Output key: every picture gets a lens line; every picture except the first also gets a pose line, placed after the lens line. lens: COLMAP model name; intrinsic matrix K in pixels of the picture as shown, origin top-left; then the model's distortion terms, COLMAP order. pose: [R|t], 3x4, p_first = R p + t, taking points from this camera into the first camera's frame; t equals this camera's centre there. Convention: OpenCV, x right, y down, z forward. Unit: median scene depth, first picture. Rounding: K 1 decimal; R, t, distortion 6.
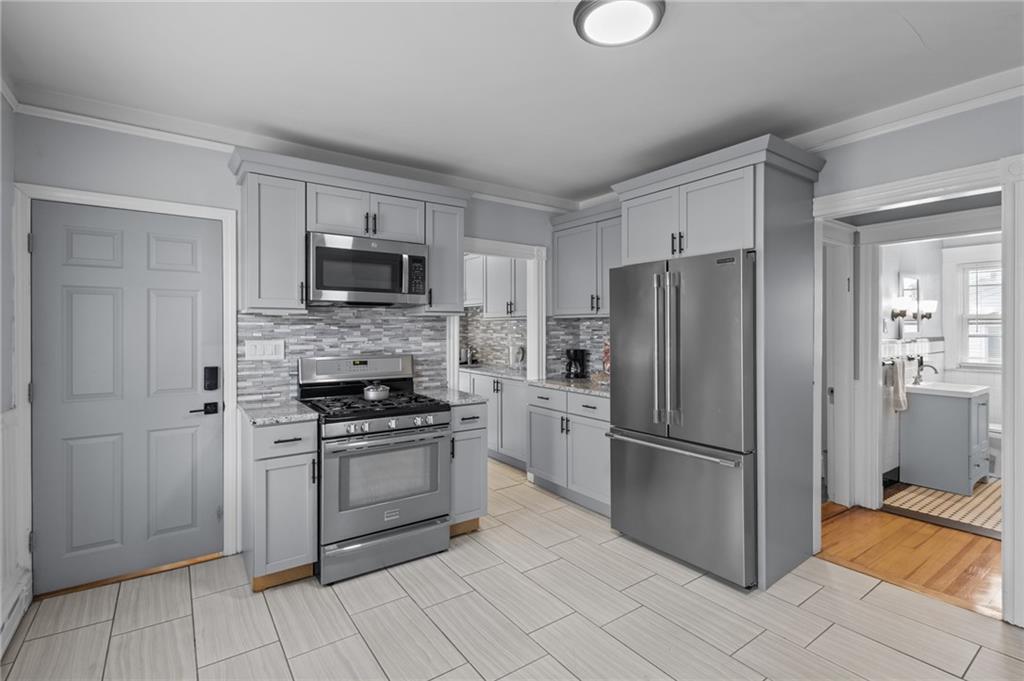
lens RADIAL K [[479.9, 0, 516.7], [0, 479.9, 335.5], [0, 0, 1]] dist [0.004123, -0.000508]
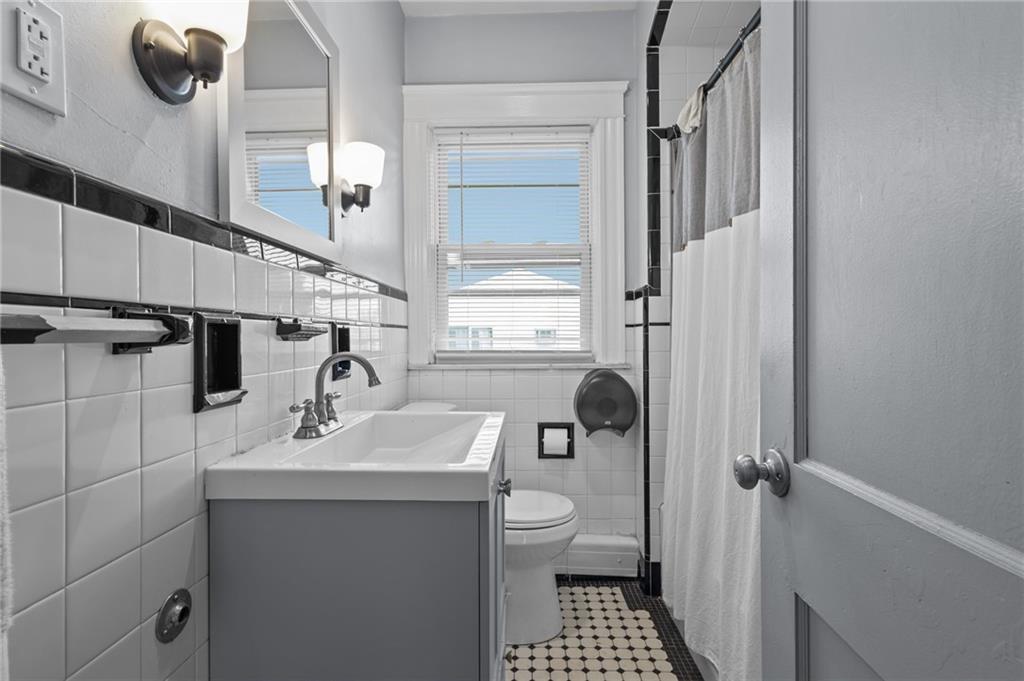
lens RADIAL K [[479.9, 0, 511.5], [0, 479.9, 341.1], [0, 0, 1]] dist [0.004123, -0.000508]
pose [[0.605534, -0.004886, 0.795805, 0.663848], [0.008733, 0.999962, -0.000505, 0.052285], [-0.795772, 0.007256, 0.605553, 0.733279]]
